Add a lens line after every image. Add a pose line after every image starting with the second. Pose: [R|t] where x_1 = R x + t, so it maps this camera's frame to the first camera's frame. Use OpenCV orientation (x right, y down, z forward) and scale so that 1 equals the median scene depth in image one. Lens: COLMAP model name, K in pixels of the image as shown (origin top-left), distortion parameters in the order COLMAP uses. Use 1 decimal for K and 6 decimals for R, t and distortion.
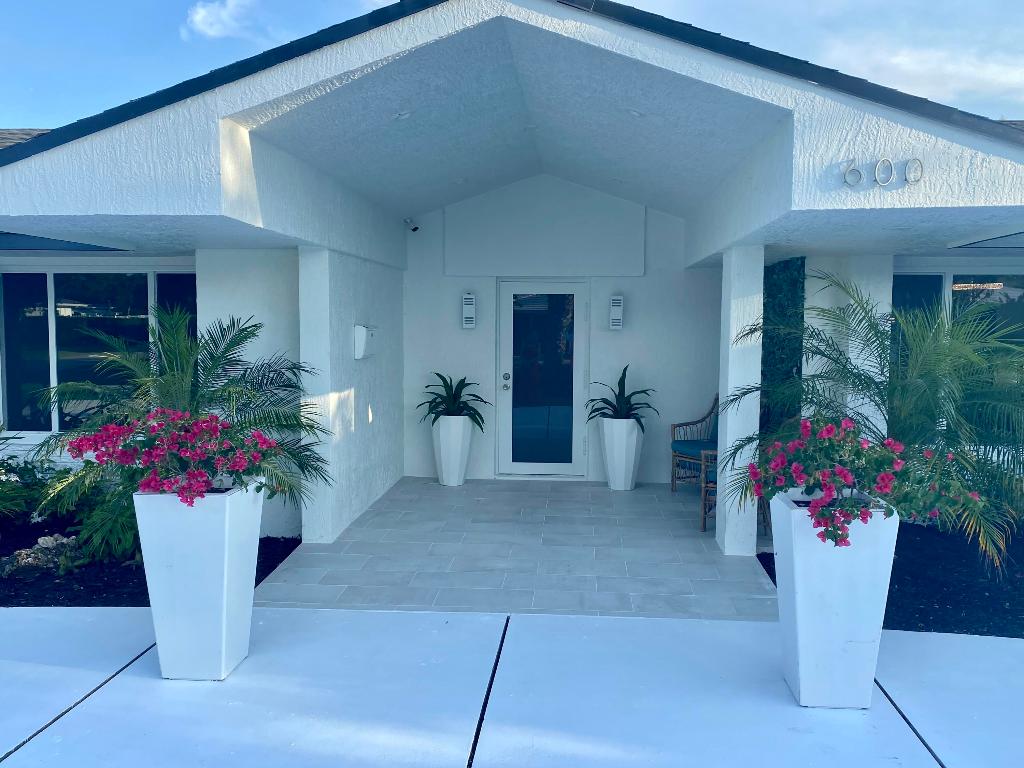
lens RADIAL K [[808.2, 0, 512.0], [0, 808.2, 384.0], [0, 0, 1]] dist [-0.001521, -0.001379]
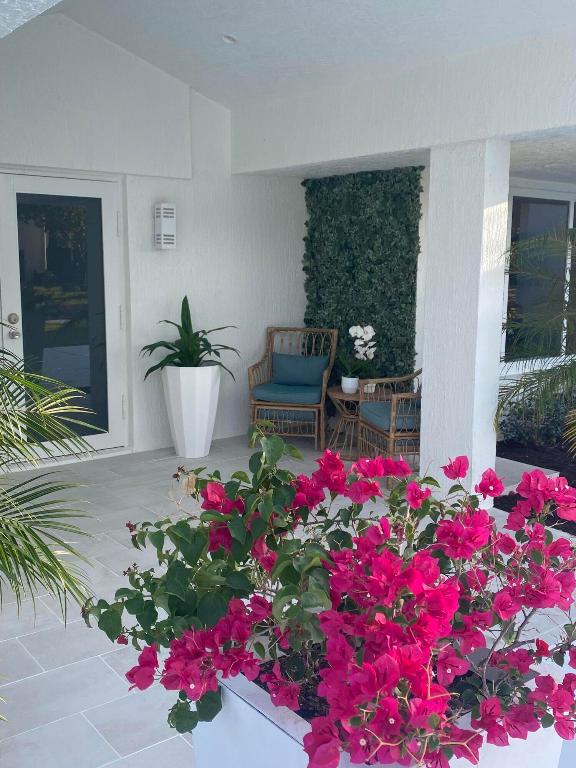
lens RADIAL K [[789.0, 0, 288.0], [0, 789.0, 384.0], [0, 0, 1]] dist [0.014998, 0.006340]
pose [[0.735580, -0.096464, 0.670535, -0.300817], [0.044194, 0.994534, 0.094595, -0.006730], [-0.675995, -0.039948, 0.735823, 0.383493]]
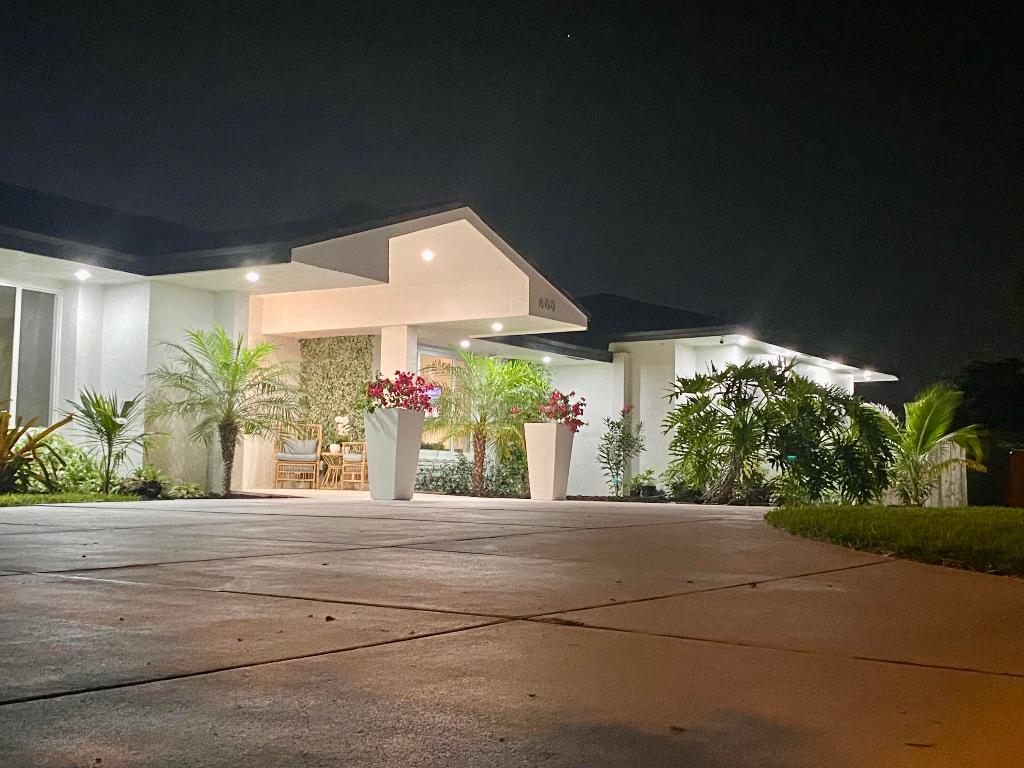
lens RADIAL K [[1293.2, 0, 512.0], [0, 1293.2, 384.0], [0, 0, 1]] dist [0.002854, 0.000500]
pose [[0.465090, 0.077731, 0.881844, -1.624653], [0.047744, 0.992485, -0.112664, 0.228031], [-0.883975, 0.094502, 0.457884, -0.429365]]
